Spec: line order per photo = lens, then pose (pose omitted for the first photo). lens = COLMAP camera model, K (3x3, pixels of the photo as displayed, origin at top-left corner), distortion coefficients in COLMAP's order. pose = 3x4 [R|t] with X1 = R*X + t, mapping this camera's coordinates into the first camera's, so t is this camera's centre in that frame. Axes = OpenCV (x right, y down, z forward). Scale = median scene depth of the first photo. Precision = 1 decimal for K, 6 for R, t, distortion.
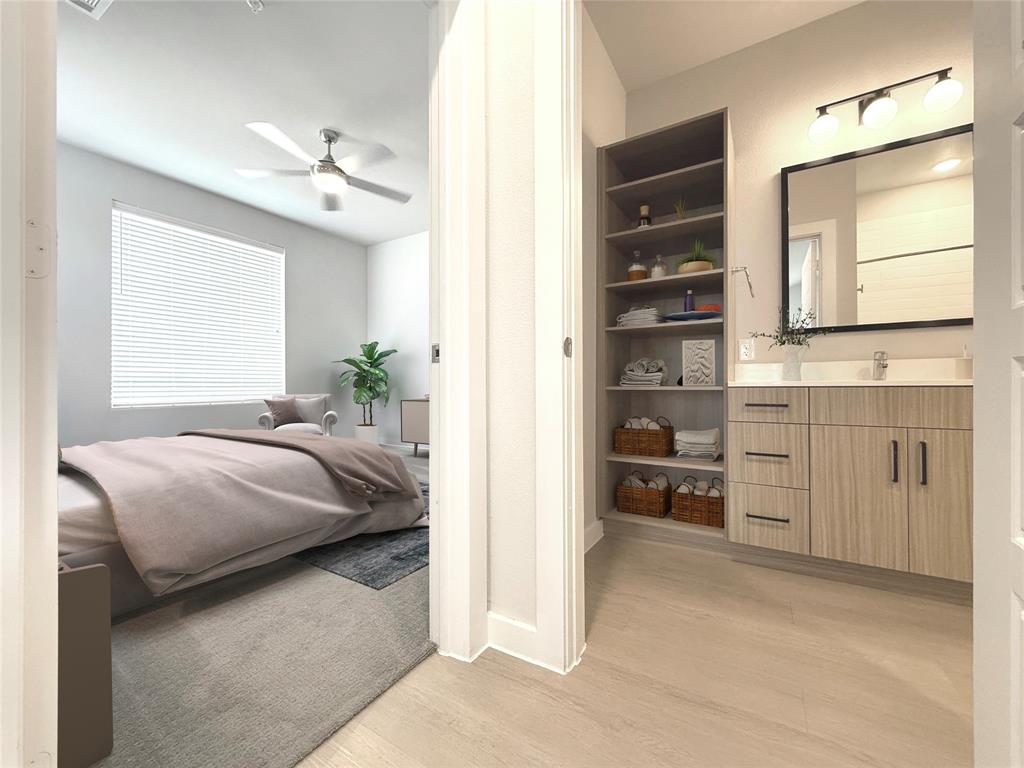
lens RADIAL K [[415.0, 0, 512.5], [0, 415.0, 378.7], [0, 0, 1]] dist [-0.001827, -0.000496]
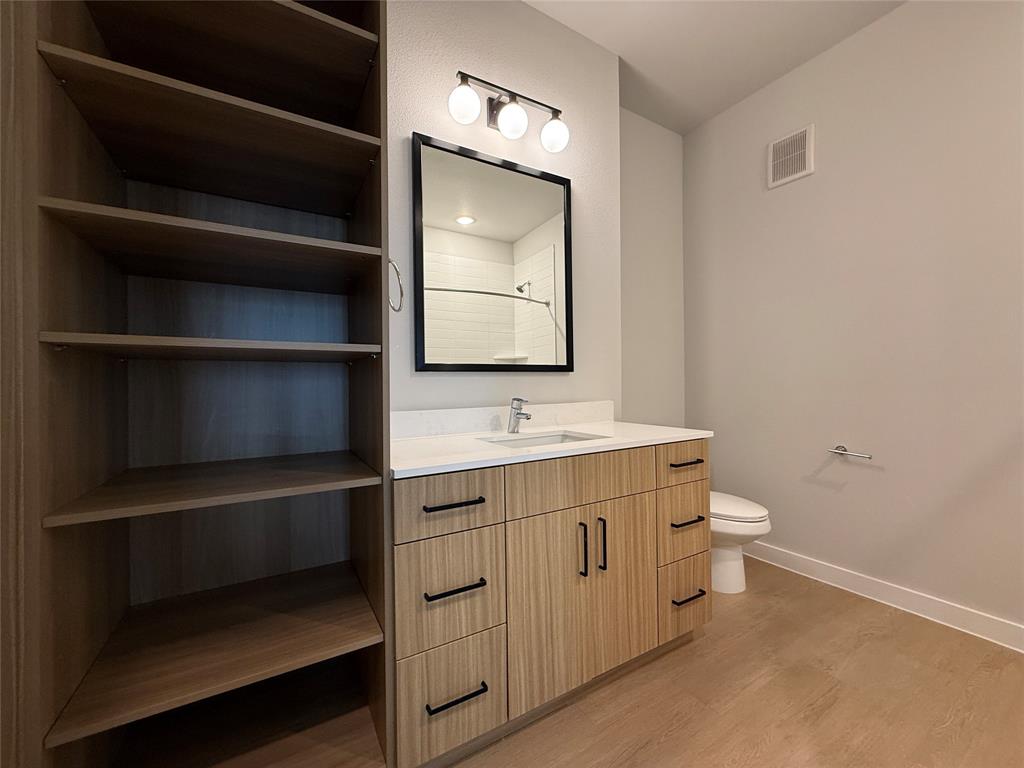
lens RADIAL K [[415.0, 0, 516.0], [0, 415.0, 385.7], [0, 0, 1]] dist [-0.001827, -0.000496]
pose [[0.470351, -0.005619, 0.882462, 0.141765], [0.002030, 0.999984, 0.005285, -0.106173], [-0.882477, -0.000695, 0.470355, 0.656133]]
